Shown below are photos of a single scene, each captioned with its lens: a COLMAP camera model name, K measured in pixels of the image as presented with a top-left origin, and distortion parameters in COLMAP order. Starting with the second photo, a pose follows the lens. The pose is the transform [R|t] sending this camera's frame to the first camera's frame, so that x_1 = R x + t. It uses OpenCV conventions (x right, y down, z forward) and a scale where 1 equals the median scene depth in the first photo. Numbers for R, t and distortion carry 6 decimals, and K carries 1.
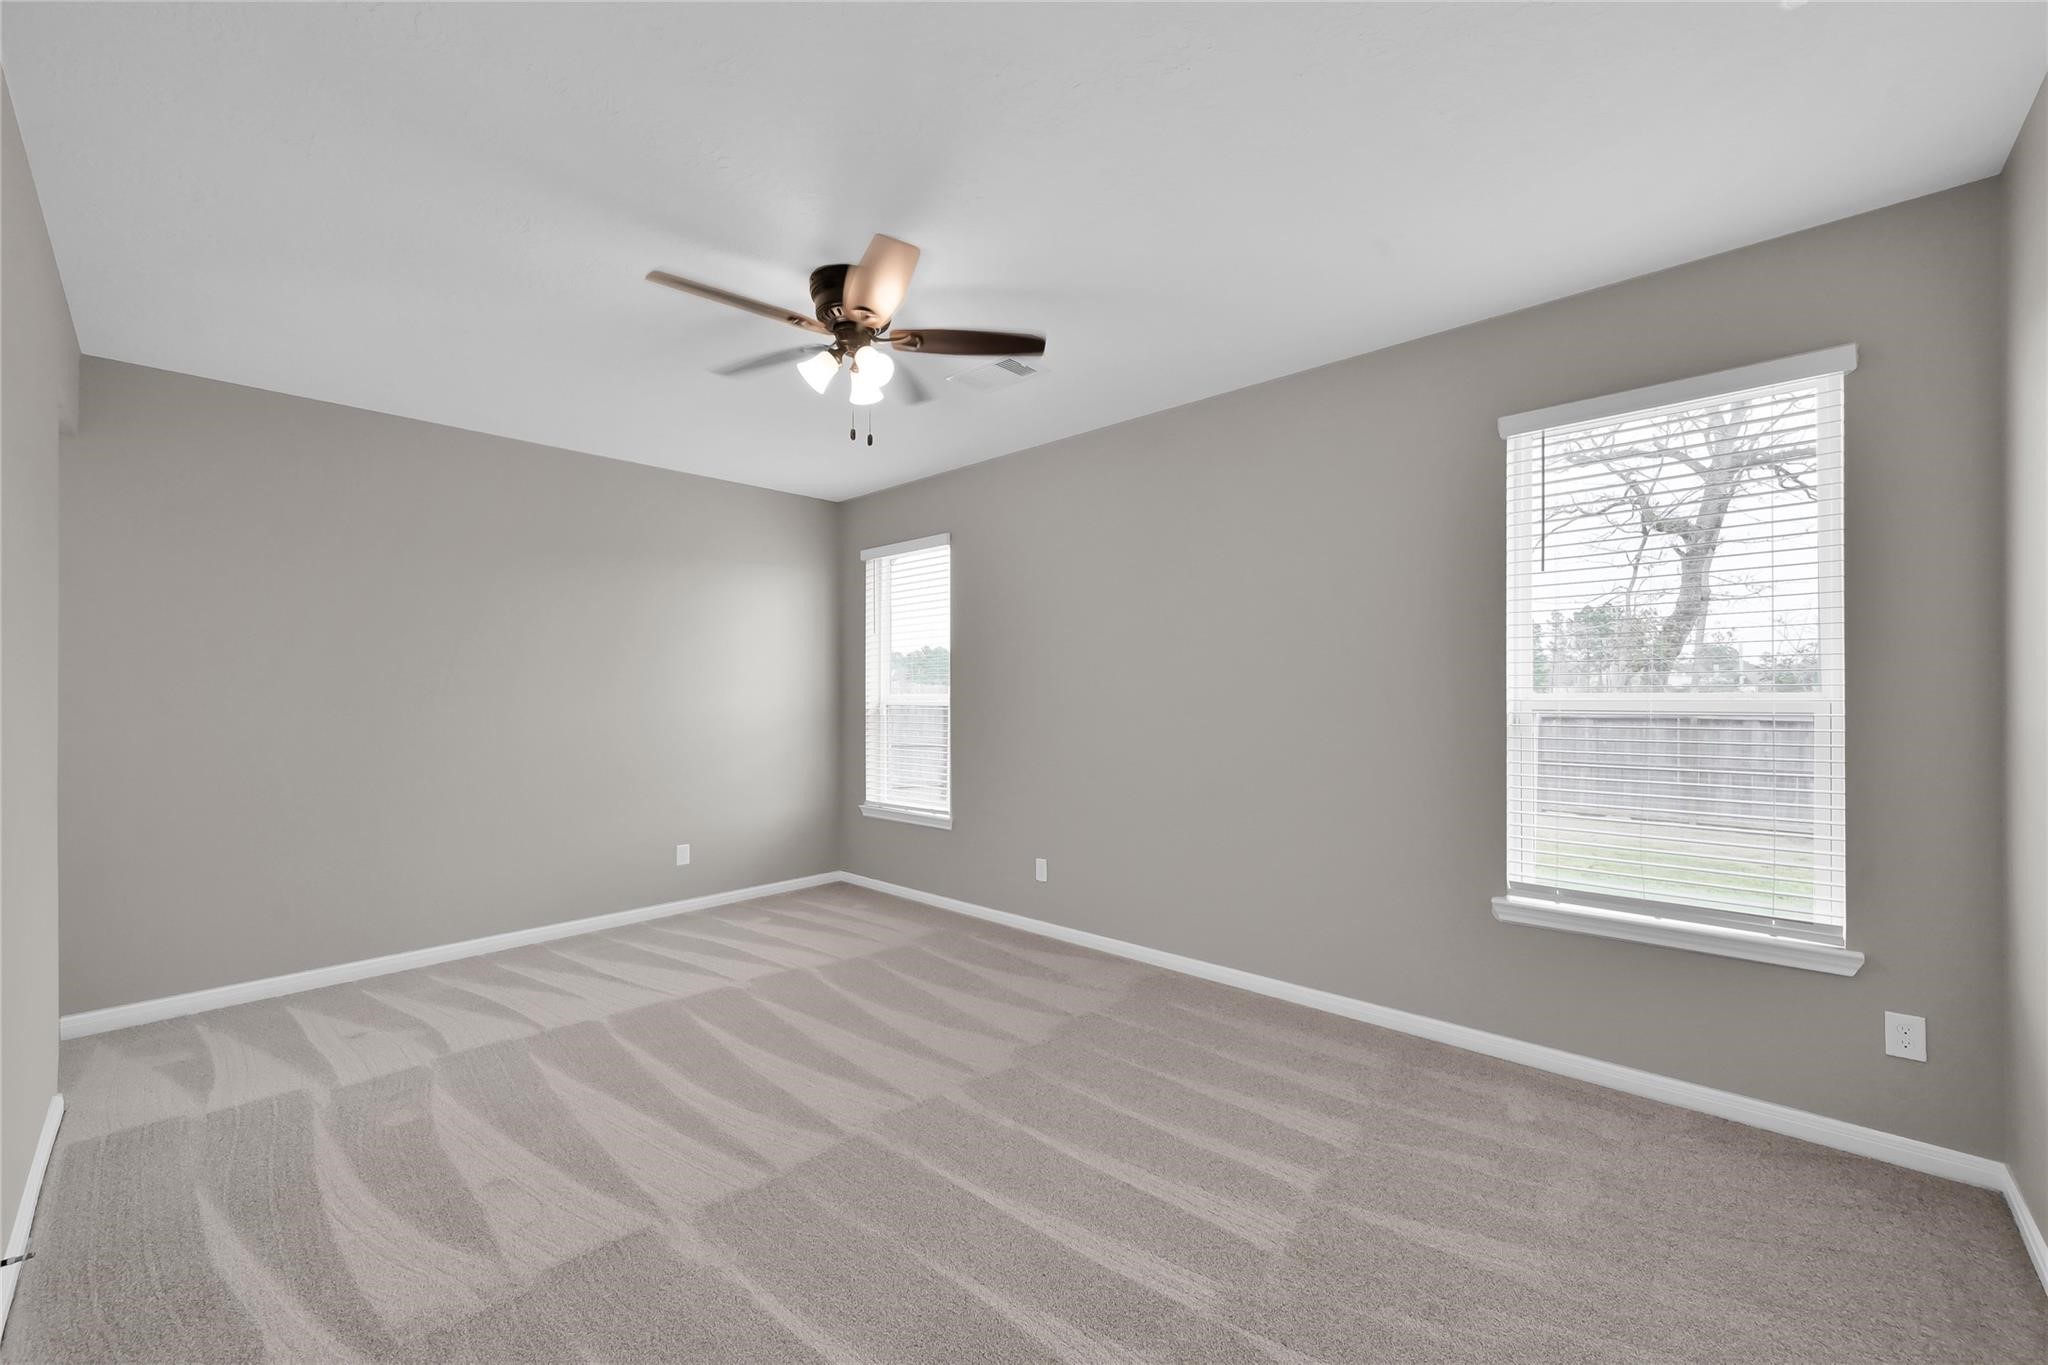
lens RADIAL K [[808.6, 0, 1042.3], [0, 808.6, 684.2], [0, 0, 1]] dist [-0.001930, 0.001142]
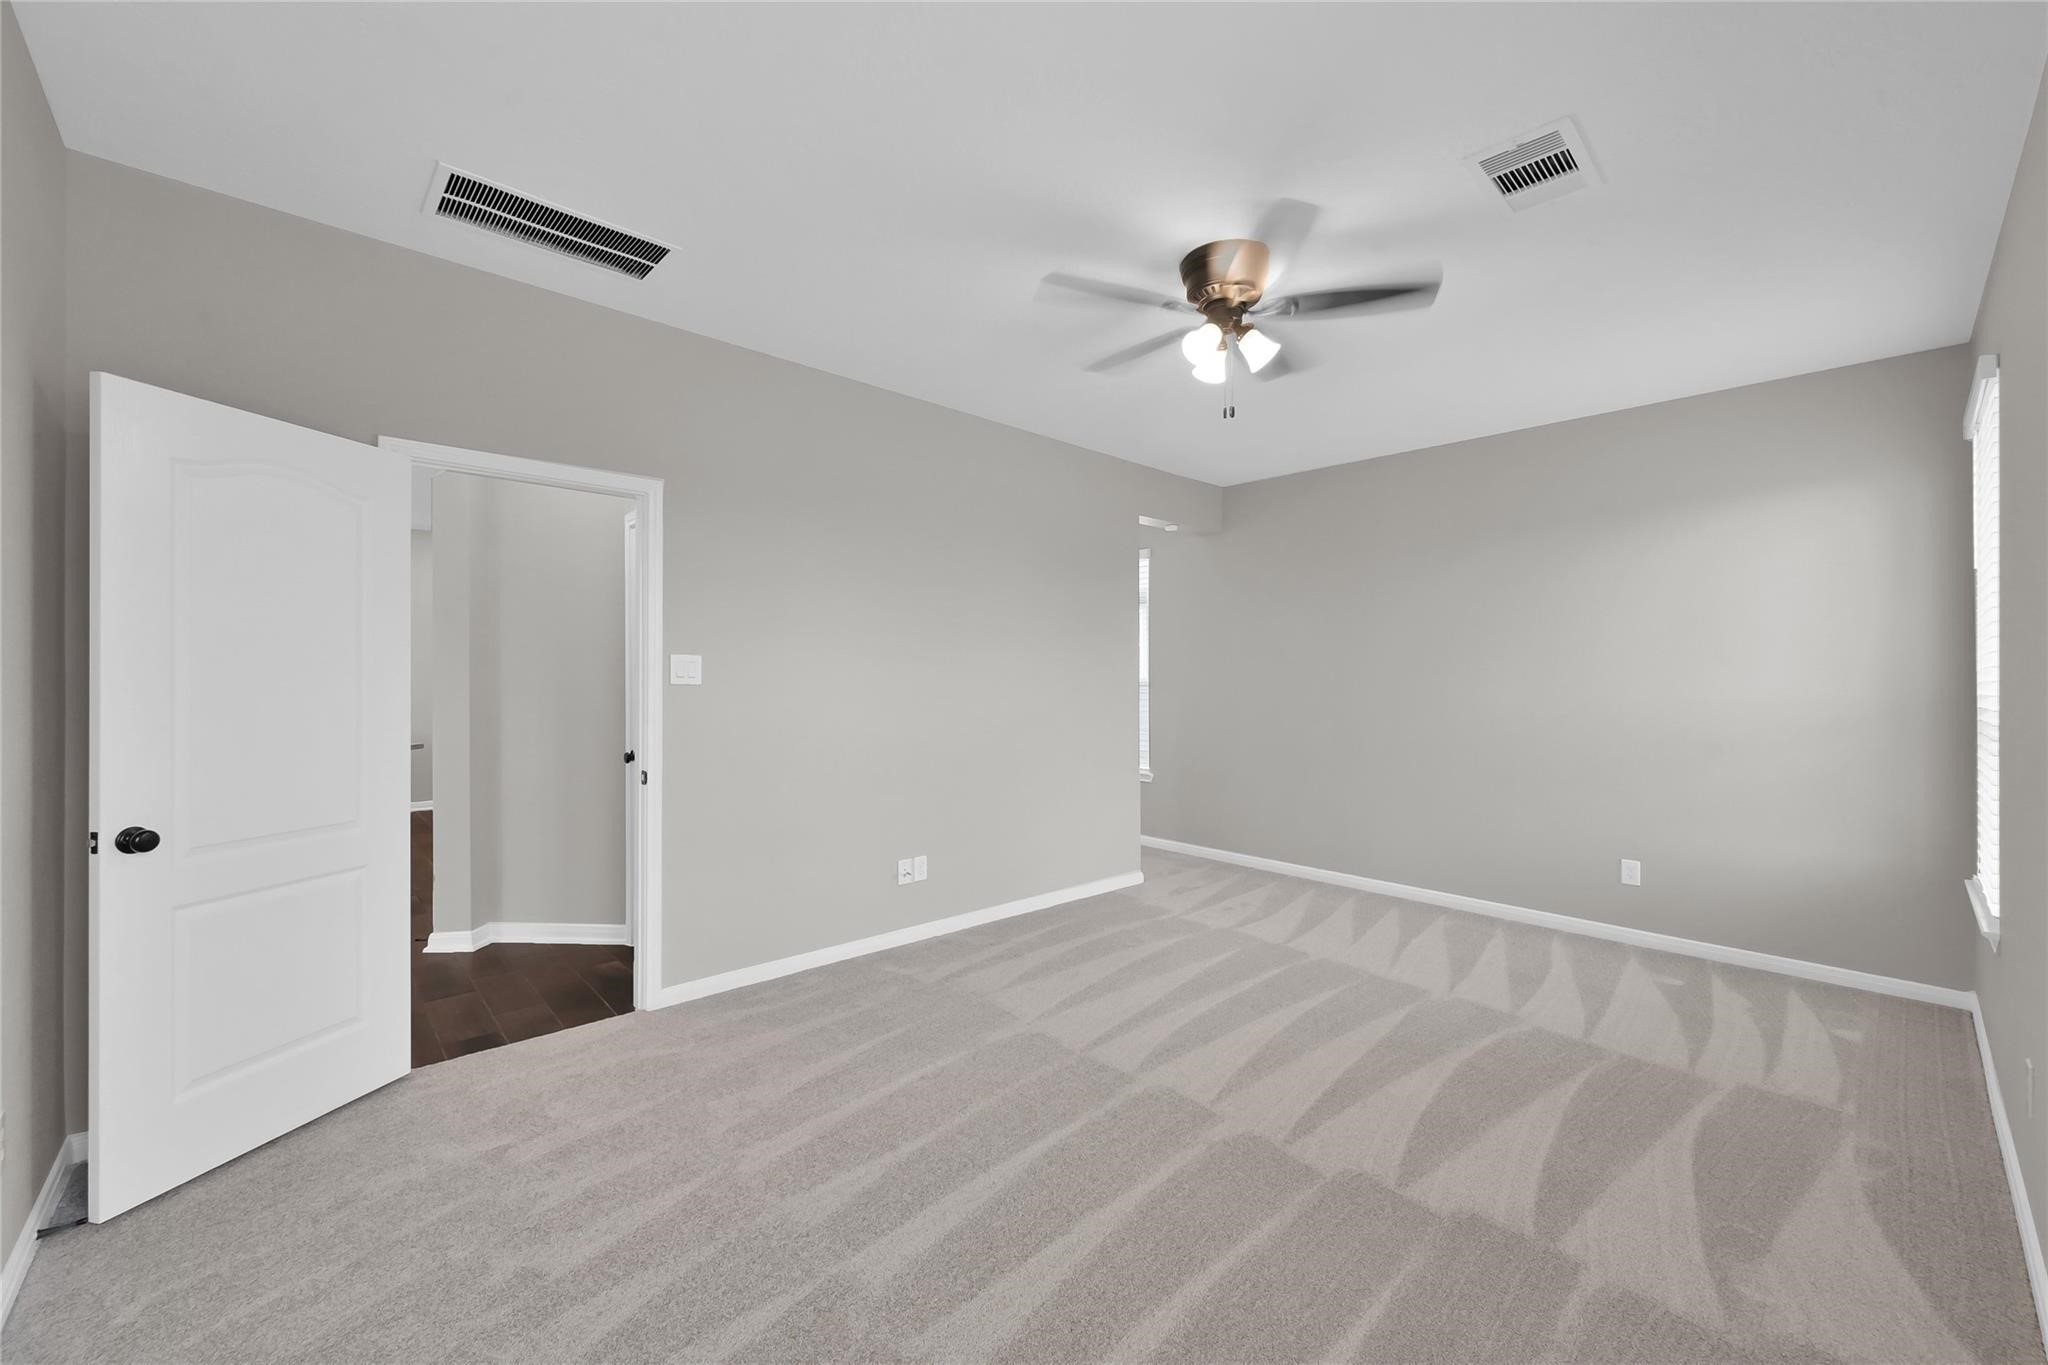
lens RADIAL K [[808.6, 0, 1040.1], [0, 808.6, 681.1], [0, 0, 1]] dist [-0.001930, 0.001142]
pose [[-0.061289, 0.007816, -0.998089, 0.643362], [0.004052, 0.999963, 0.007582, 0.012947], [0.998112, -0.003579, -0.061319, 0.706969]]
